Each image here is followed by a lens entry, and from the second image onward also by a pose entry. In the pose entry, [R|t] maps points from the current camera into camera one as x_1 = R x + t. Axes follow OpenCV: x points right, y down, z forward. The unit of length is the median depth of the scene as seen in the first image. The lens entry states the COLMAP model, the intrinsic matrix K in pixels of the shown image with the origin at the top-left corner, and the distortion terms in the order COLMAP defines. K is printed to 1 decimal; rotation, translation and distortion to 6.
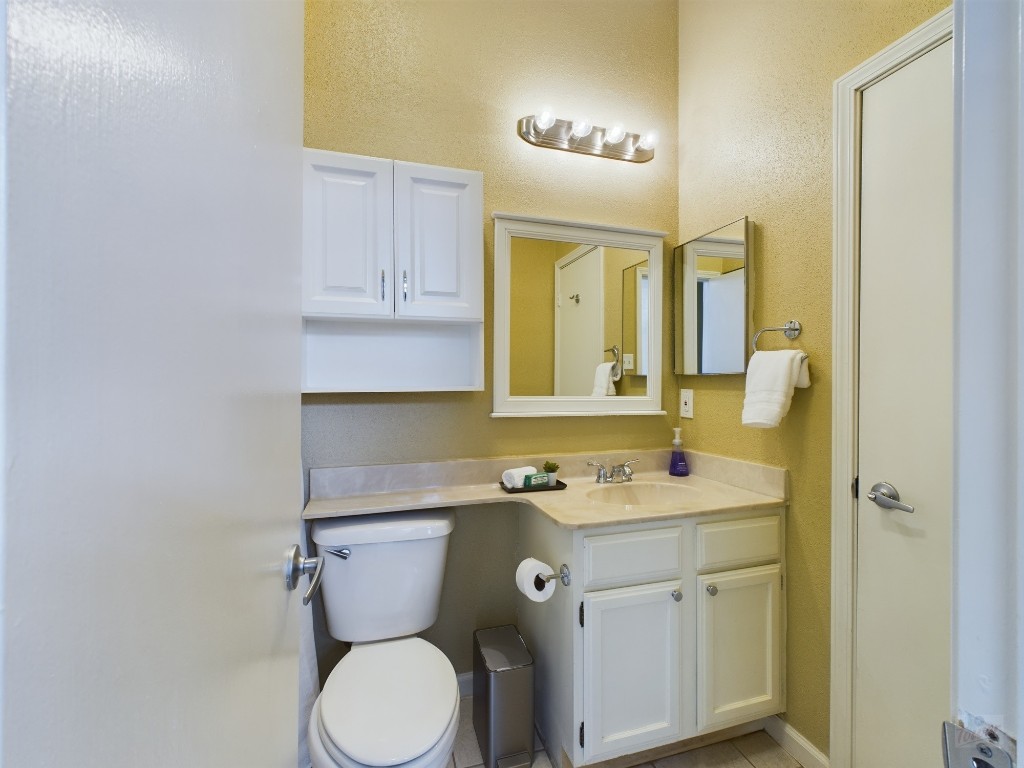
lens RADIAL K [[450.0, 0, 515.1], [0, 450.0, 380.3], [0, 0, 1]] dist [-0.001757, 0.001607]
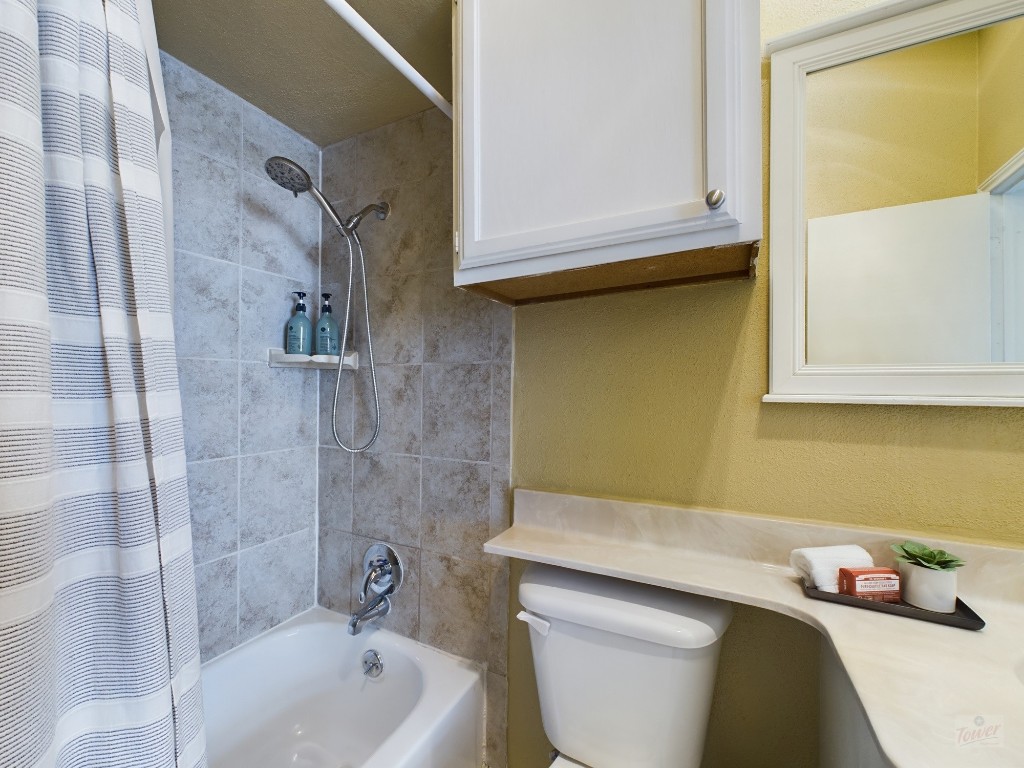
lens RADIAL K [[413.0, 0, 529.4], [0, 413.0, 382.7], [0, 0, 1]] dist [0.004017, 0.000805]
pose [[0.739019, -0.000733, -0.673684, 0.078517], [0.001204, 0.999999, 0.000232, 0.001700], [0.673683, -0.000983, 0.739020, 0.426438]]
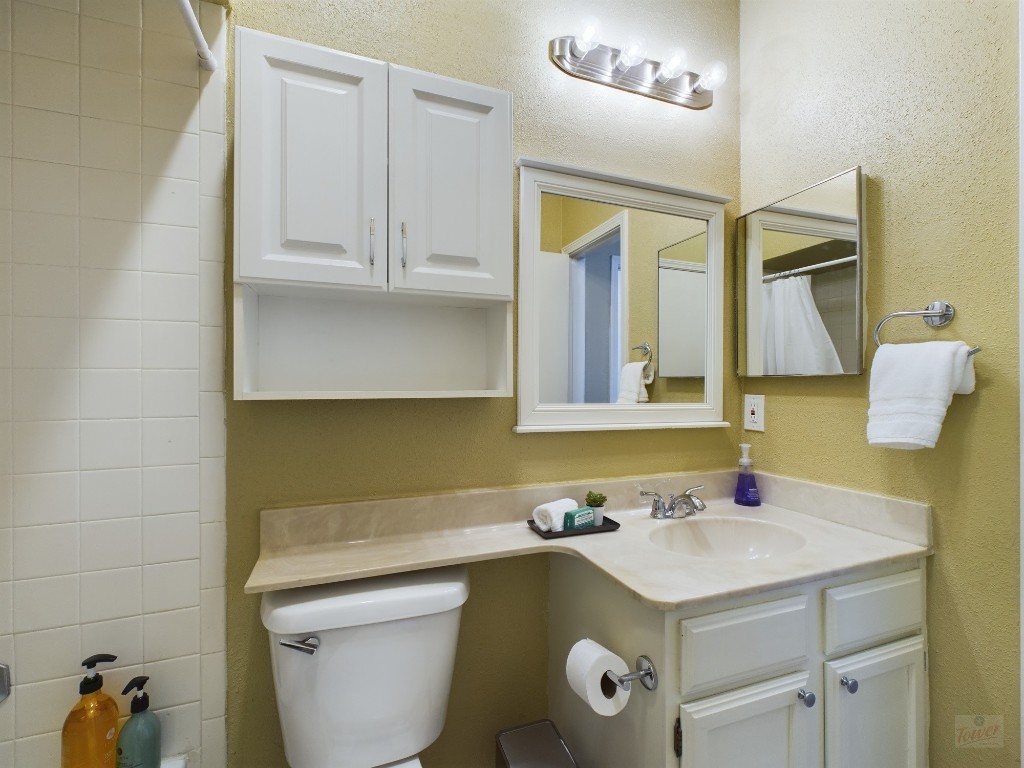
lens RADIAL K [[450.0, 0, 515.6], [0, 450.0, 378.2], [0, 0, 1]] dist [-0.001757, 0.001607]
pose [[0.998261, 0.004128, 0.058796, -0.103673], [-0.003428, 0.999922, -0.012001, 0.002016], [-0.058841, 0.011778, 0.998198, 0.277932]]
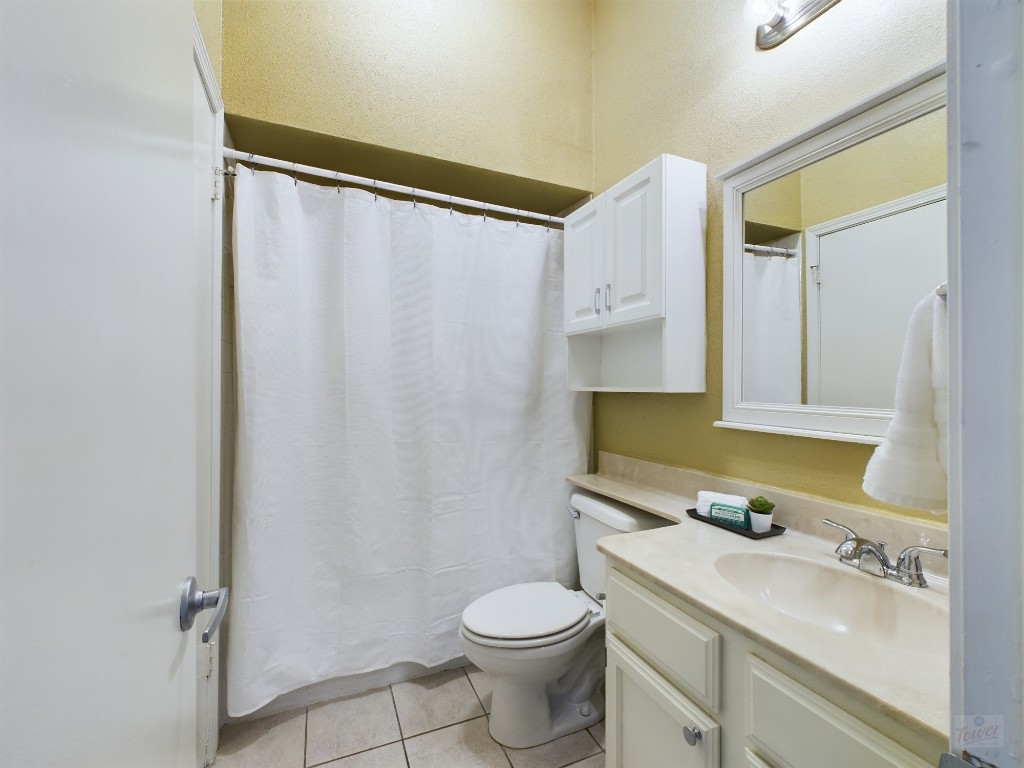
lens RADIAL K [[450.0, 0, 503.9], [0, 450.0, 380.3], [0, 0, 1]] dist [-0.001757, 0.001607]
pose [[0.102121, -0.011014, -0.994711, 0.774917], [-0.002632, 0.999932, -0.011342, 0.009513], [0.994769, 0.003776, 0.102085, 0.567763]]
